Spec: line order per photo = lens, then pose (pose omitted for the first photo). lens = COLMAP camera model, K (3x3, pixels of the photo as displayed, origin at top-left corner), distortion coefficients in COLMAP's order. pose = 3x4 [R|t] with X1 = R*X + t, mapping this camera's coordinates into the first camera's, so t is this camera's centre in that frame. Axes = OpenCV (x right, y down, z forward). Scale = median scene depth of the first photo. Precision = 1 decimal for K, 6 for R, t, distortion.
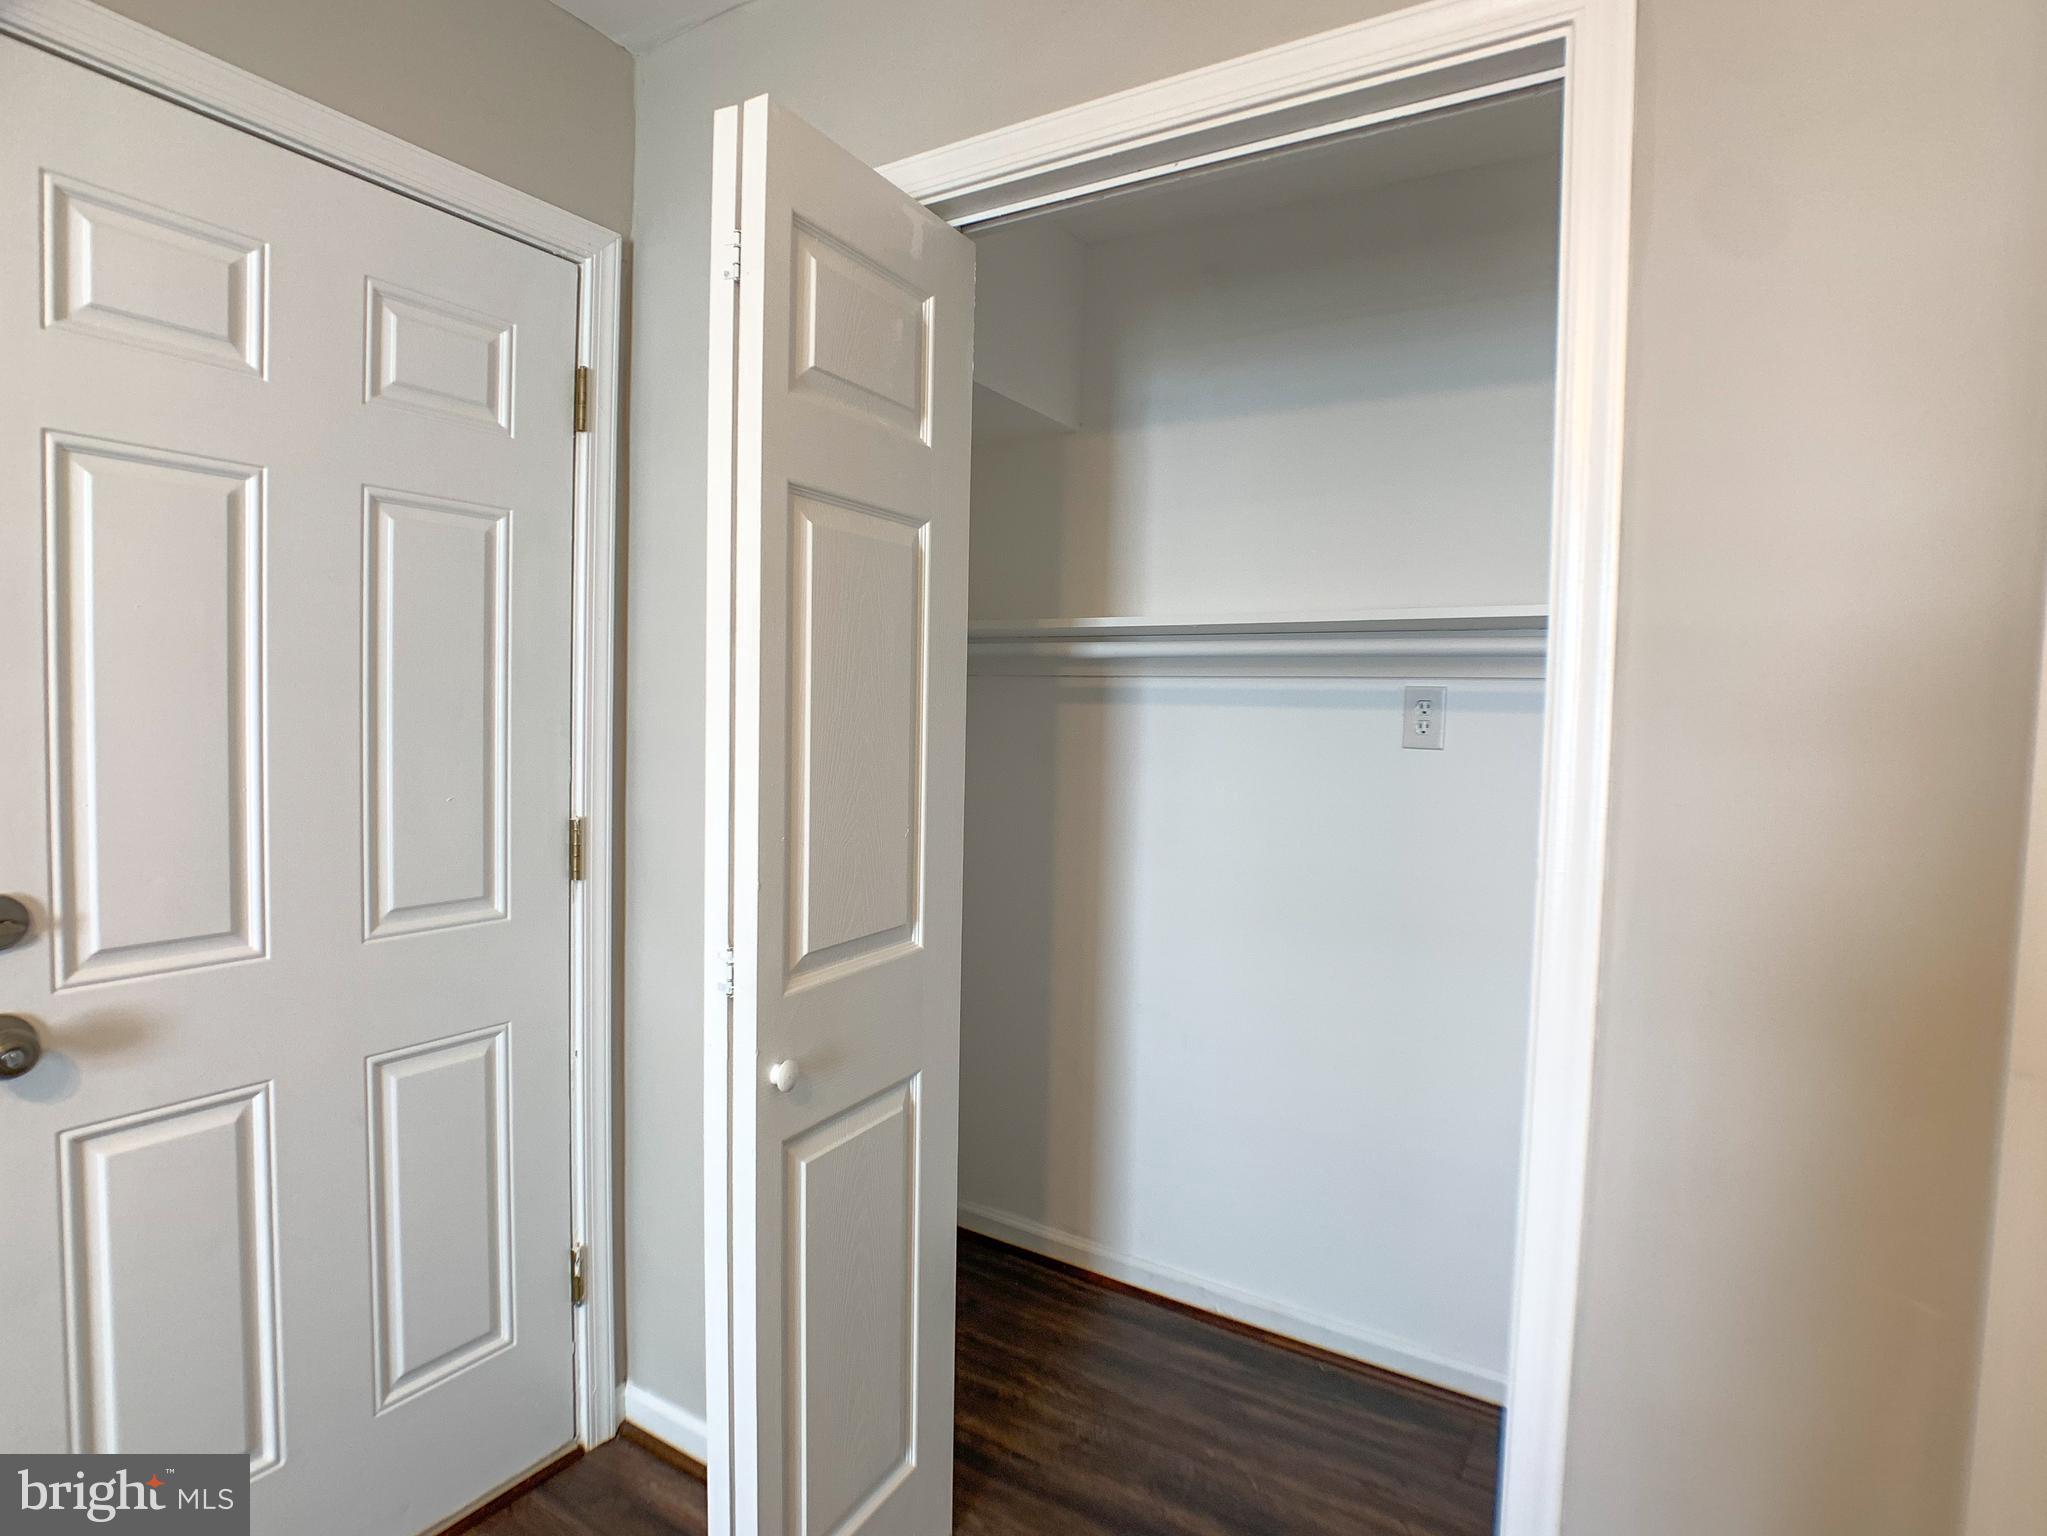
lens RADIAL K [[1065.1, 0, 1054.8], [0, 1065.1, 765.0], [0, 0, 1]] dist [-0.081679, 0.040606]
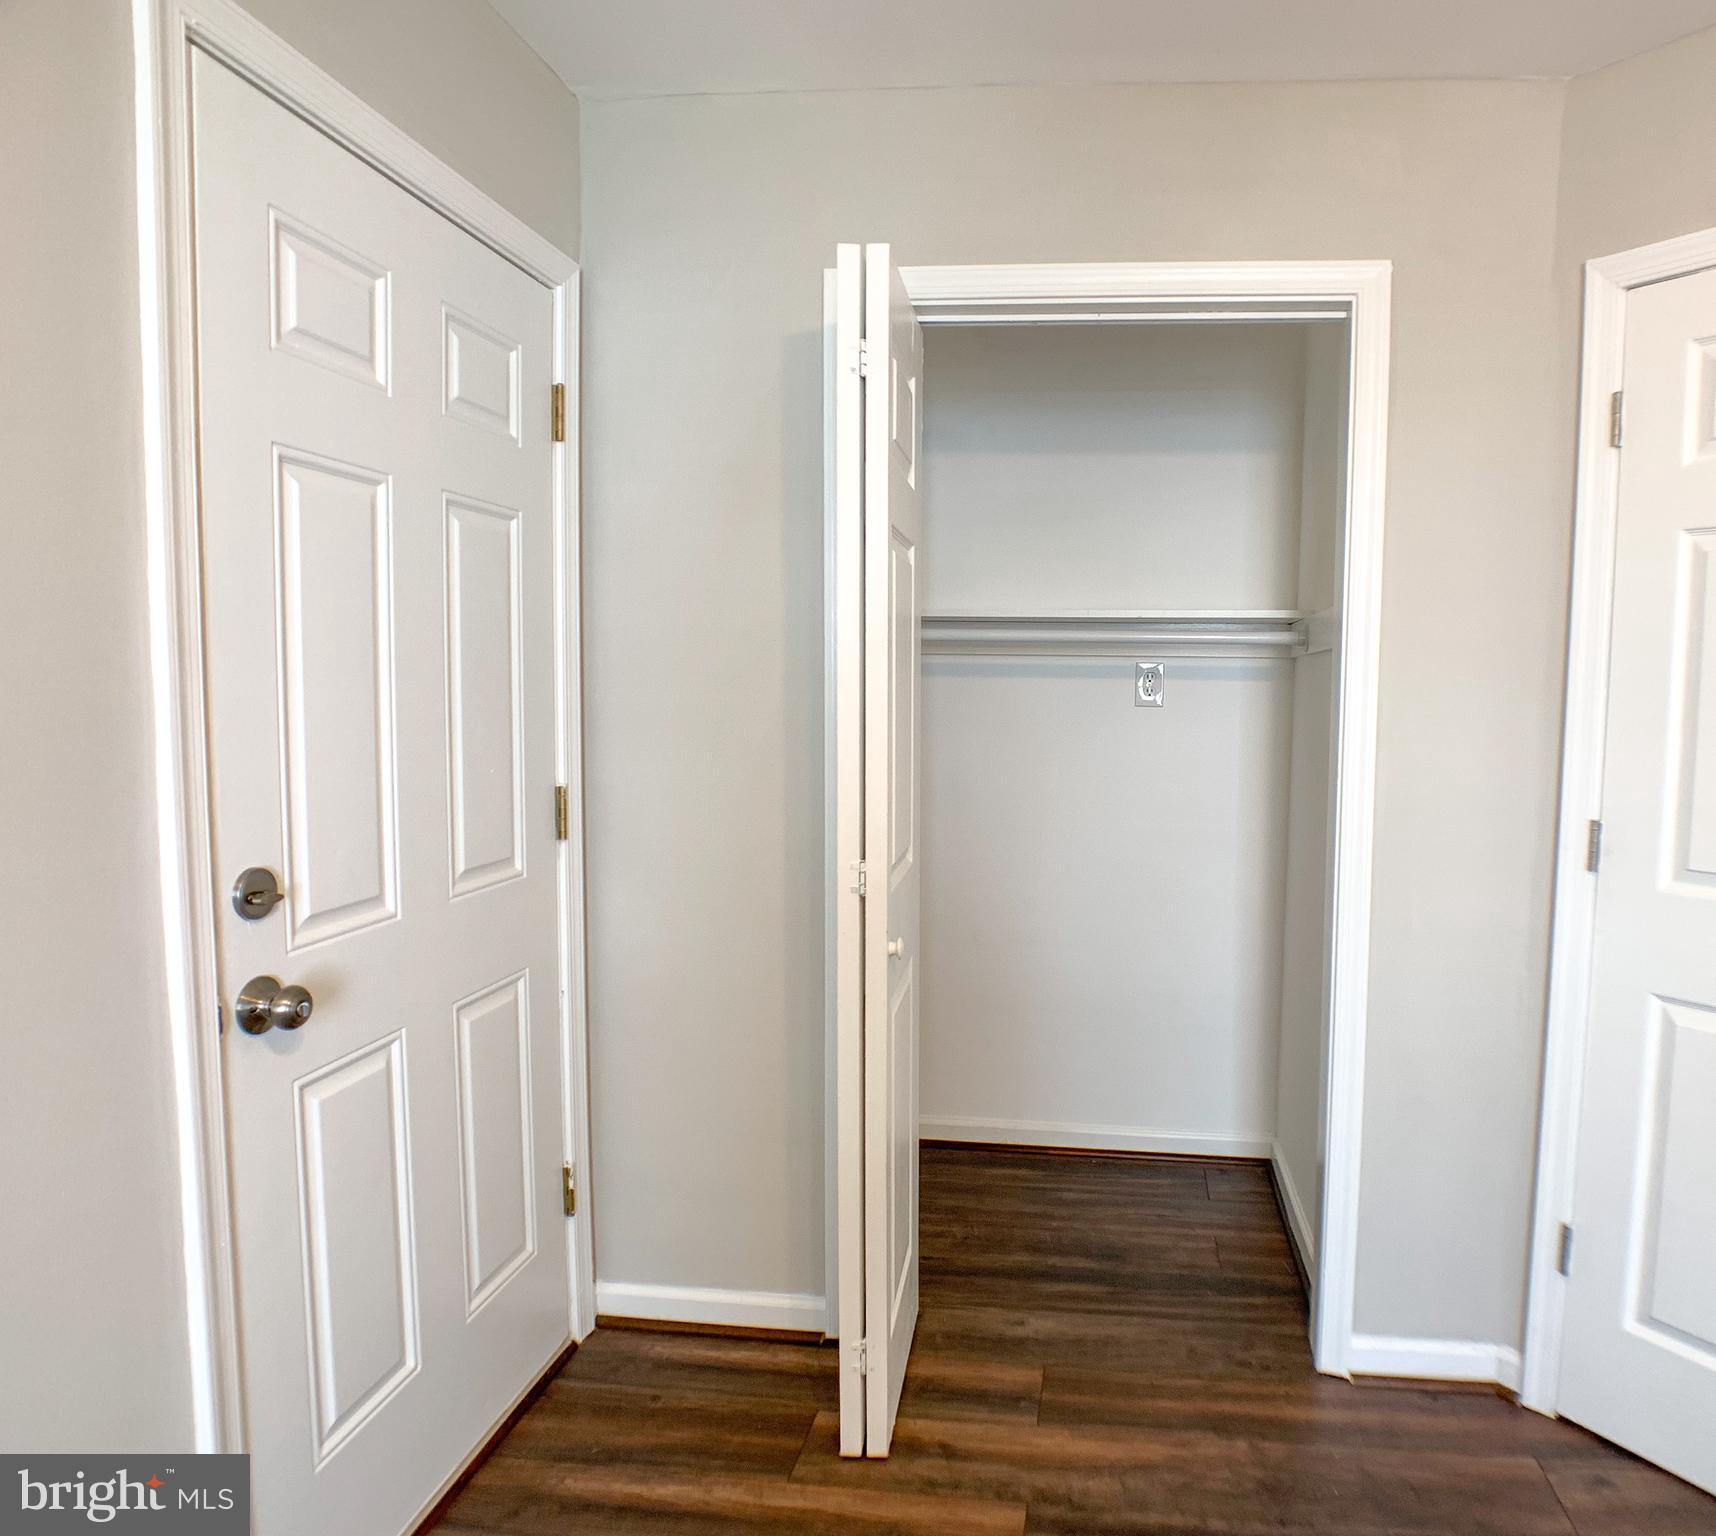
lens RADIAL K [[1218.8, 0, 858.0], [0, 1218.8, 768.0], [0, 0, 1]] dist [-0.038642, -0.000223]
pose [[0.906664, -0.044014, 0.419551, -0.753596], [0.031720, 0.998840, 0.036238, -0.005012], [-0.420659, -0.019547, 0.907008, -0.344576]]
